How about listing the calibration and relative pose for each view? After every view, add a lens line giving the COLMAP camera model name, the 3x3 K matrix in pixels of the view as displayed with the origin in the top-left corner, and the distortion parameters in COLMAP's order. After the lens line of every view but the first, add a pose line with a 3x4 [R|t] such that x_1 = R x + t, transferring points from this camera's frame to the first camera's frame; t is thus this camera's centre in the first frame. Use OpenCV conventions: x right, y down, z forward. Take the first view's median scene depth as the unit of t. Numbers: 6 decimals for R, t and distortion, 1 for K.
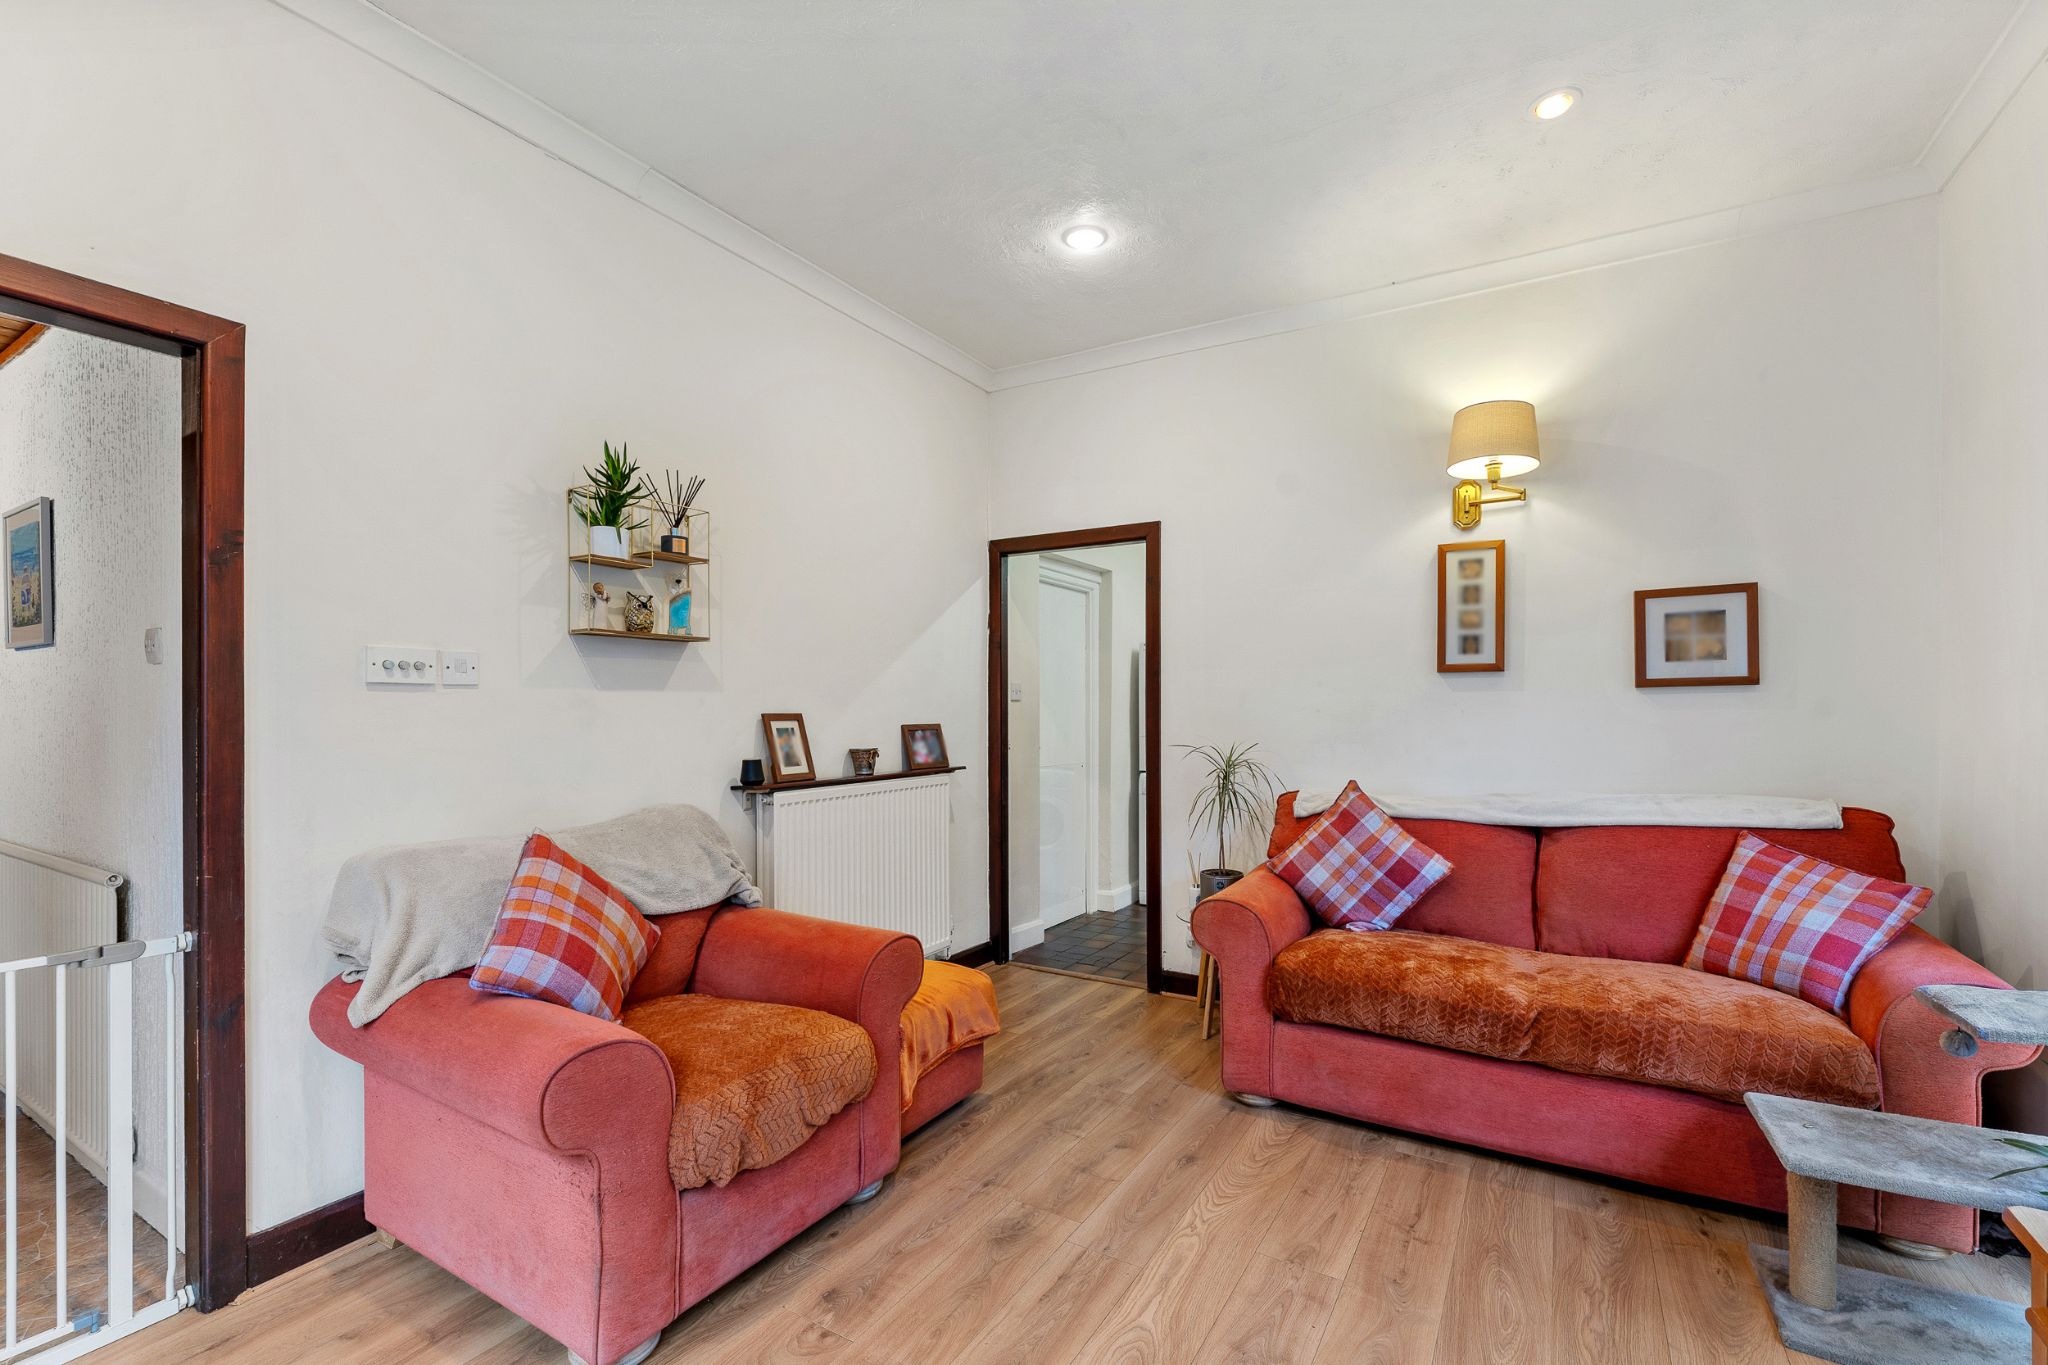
lens RADIAL K [[866.7, 0, 1030.4], [0, 866.7, 710.0], [0, 0, 1]] dist [-0.000475, 0.000029]
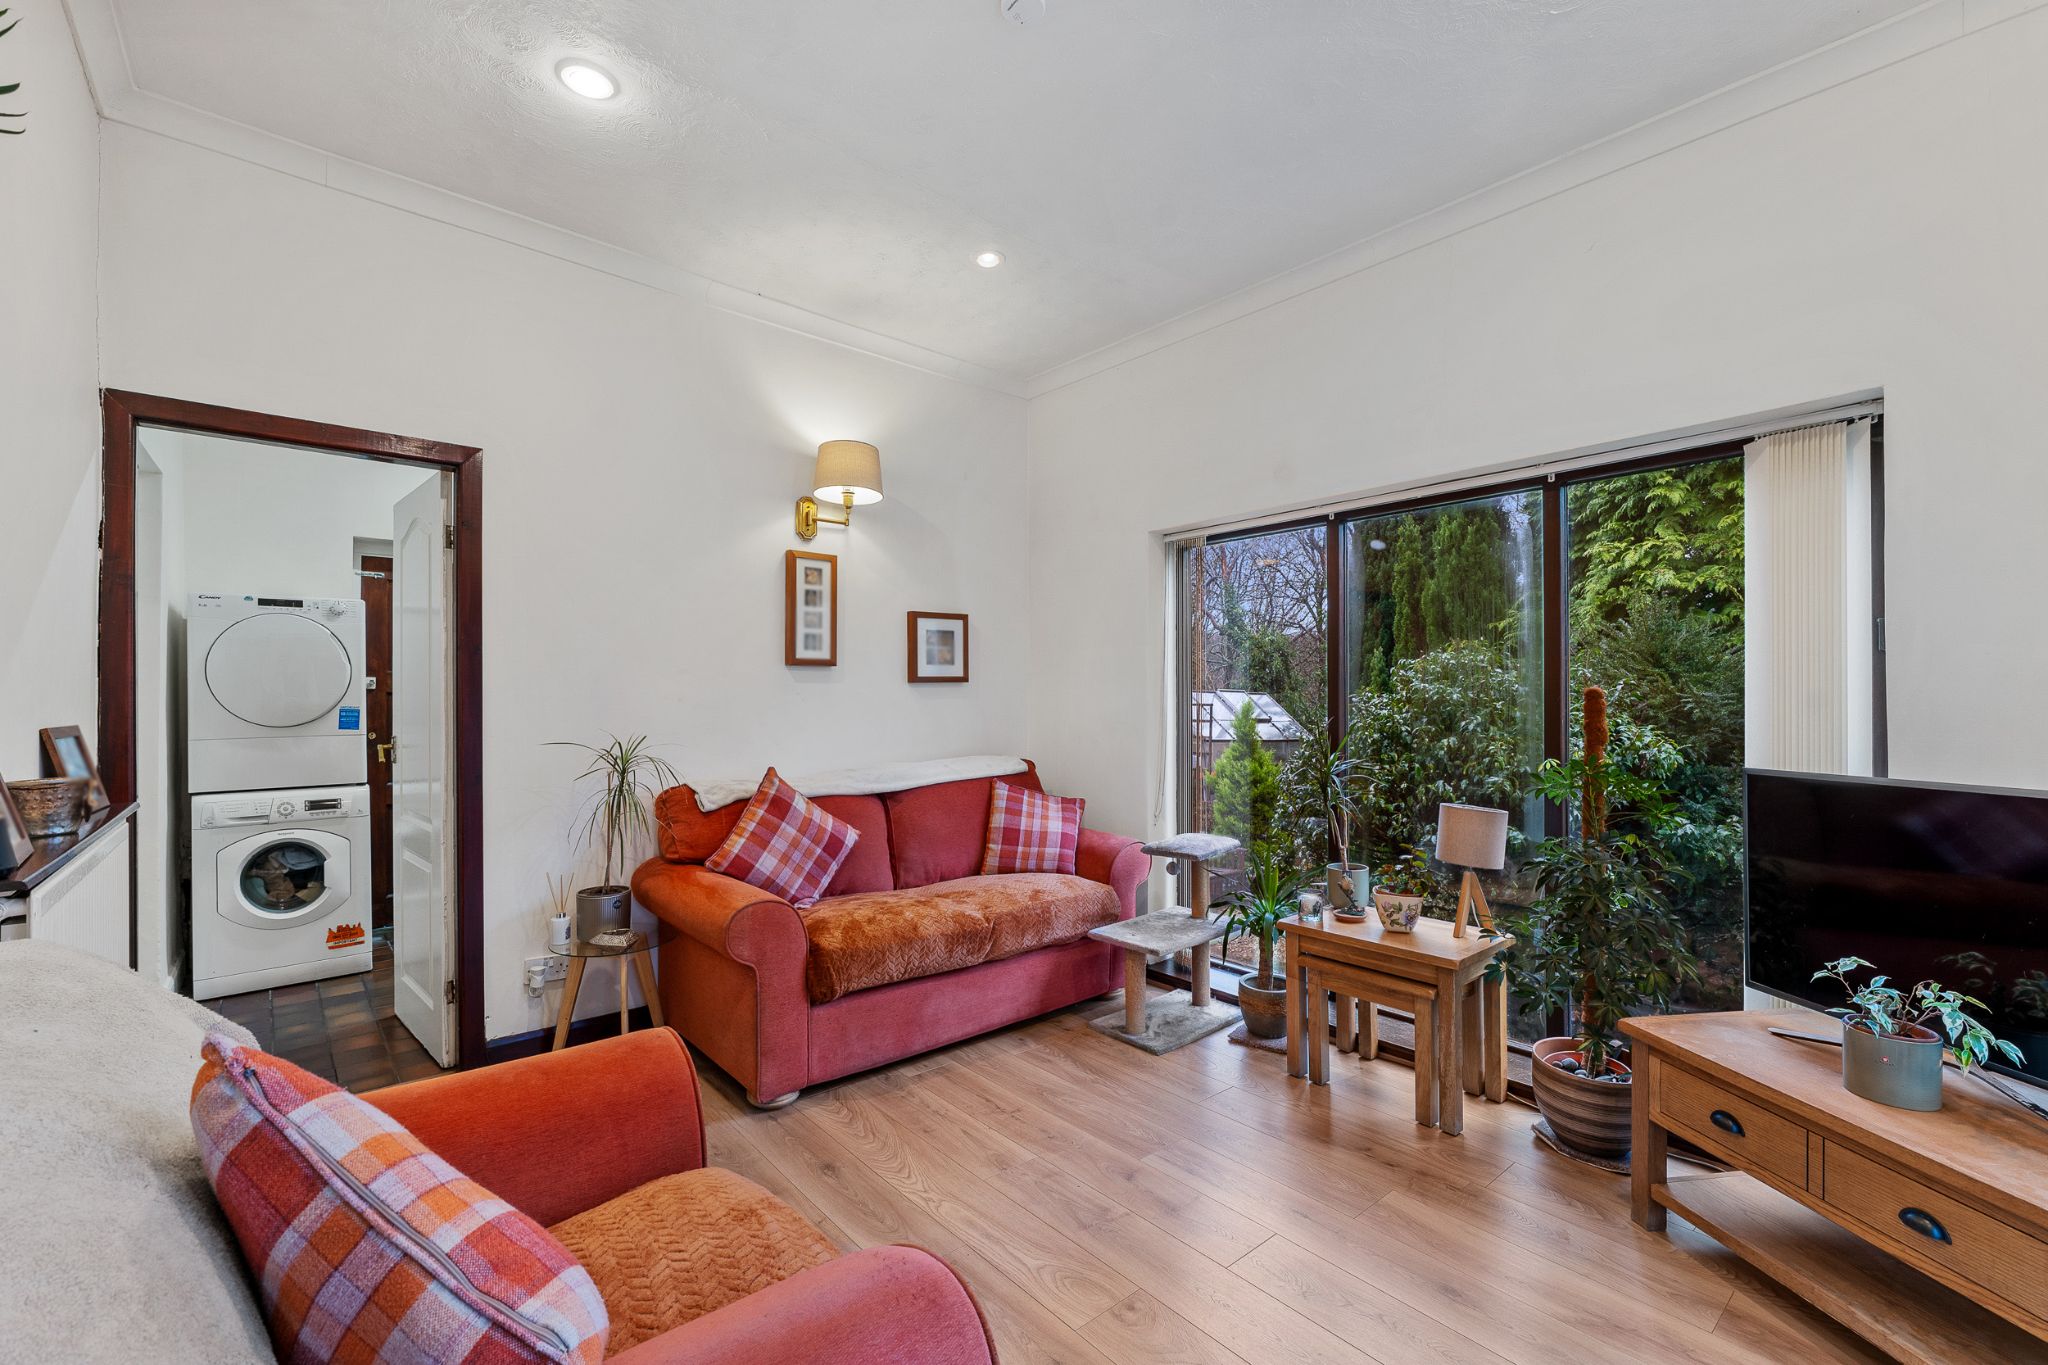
lens RADIAL K [[877.7, 0, 1027.3], [0, 877.7, 695.2], [0, 0, 1]] dist [-0.000465, 0.000031]
pose [[0.322518, 0.004174, 0.946554, -0.549023], [-0.002060, 0.999991, -0.003708, -0.001631], [-0.946561, -0.000754, 0.322524, 0.394387]]
